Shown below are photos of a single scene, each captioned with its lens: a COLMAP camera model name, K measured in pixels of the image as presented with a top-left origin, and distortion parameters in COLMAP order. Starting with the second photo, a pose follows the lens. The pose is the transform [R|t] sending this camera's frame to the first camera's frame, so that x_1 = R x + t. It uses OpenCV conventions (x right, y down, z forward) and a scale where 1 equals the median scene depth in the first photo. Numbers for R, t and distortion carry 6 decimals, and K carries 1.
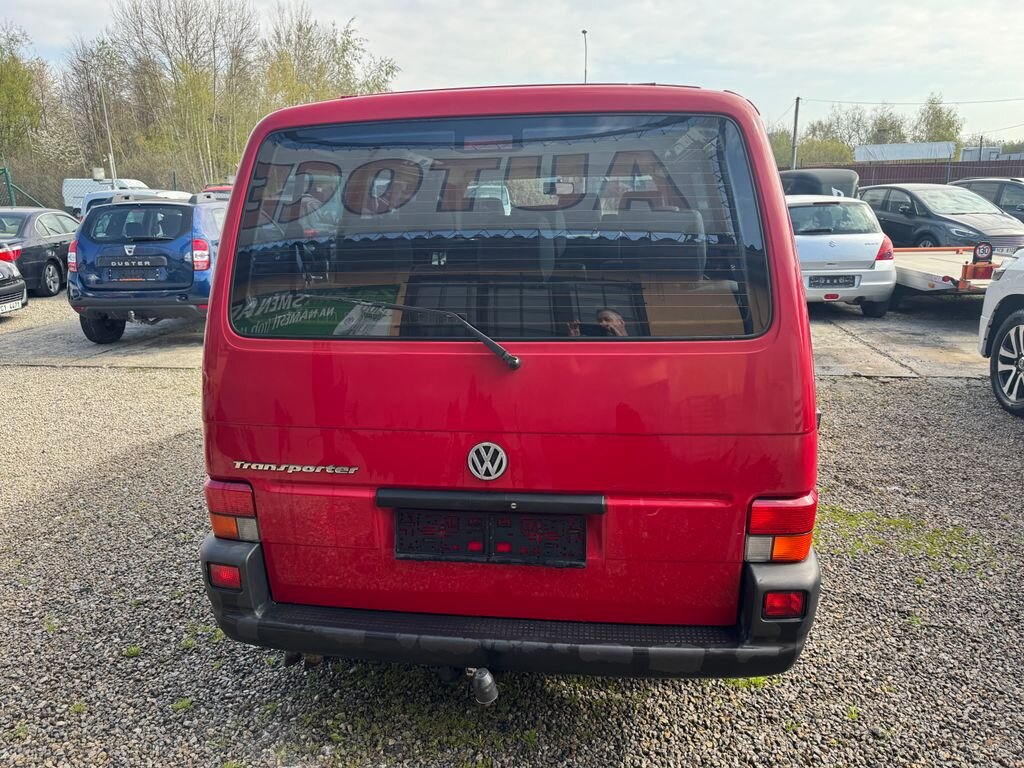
lens RADIAL K [[759.2, 0, 512.0], [0, 759.2, 384.0], [0, 0, 1]] dist [0.002497, 0.005086]
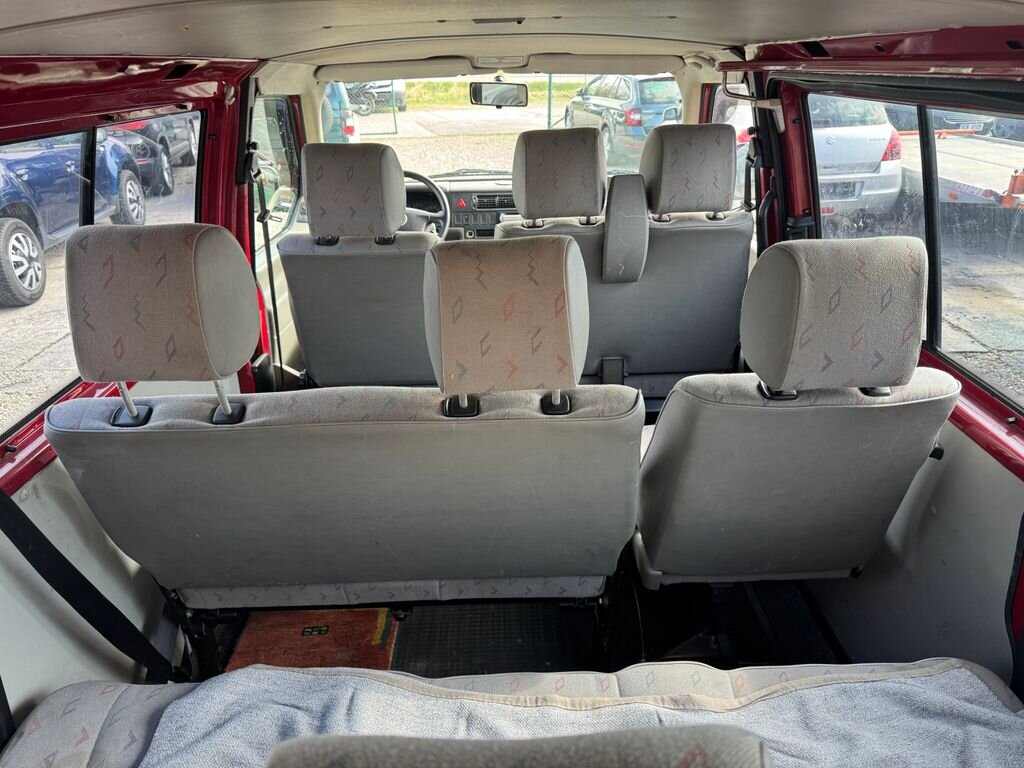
lens RADIAL K [[751.9, 0, 517.9], [0, 751.9, 383.4], [0, 0, 1]] dist [-0.002945, 0.001878]
pose [[0.990137, -0.060509, 0.126361, 0.000986], [0.037229, 0.983133, 0.179062, -0.090775], [-0.135065, -0.172592, 0.975689, 0.262677]]
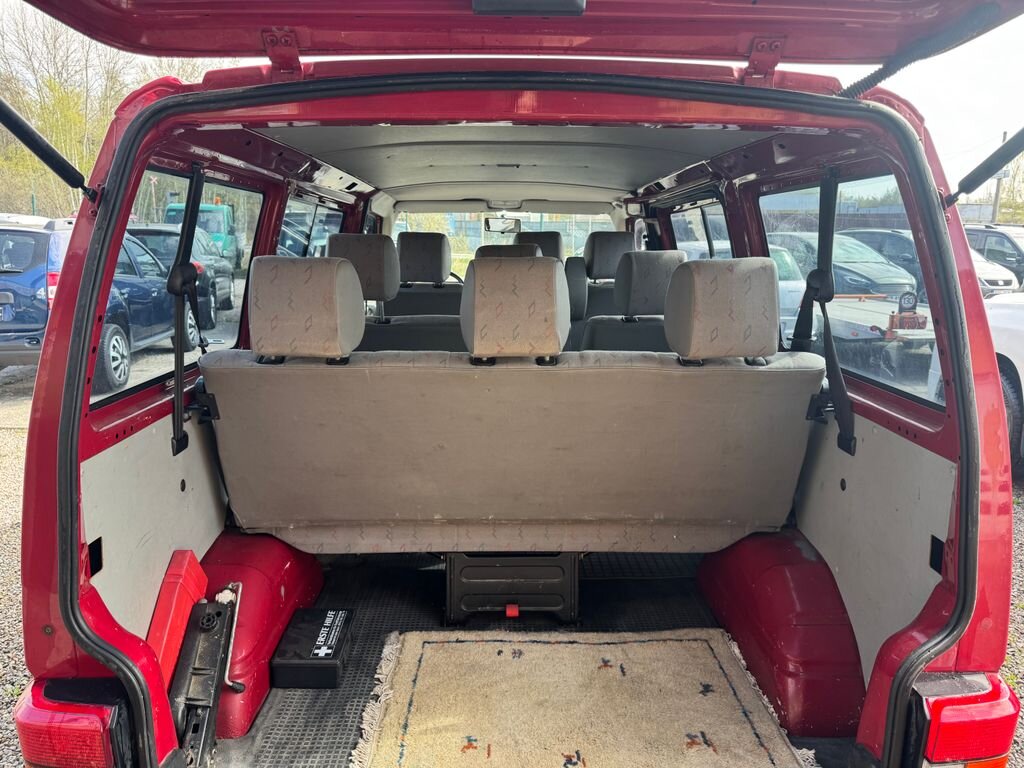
lens RADIAL K [[759.2, 0, 512.0], [0, 759.2, 384.0], [0, 0, 1]] dist [0.002497, 0.005086]
pose [[0.989924, 0.000401, 0.141602, -0.027011], [0.006408, 0.998845, -0.047625, -0.020017], [-0.141457, 0.048052, 0.988777, 0.086225]]
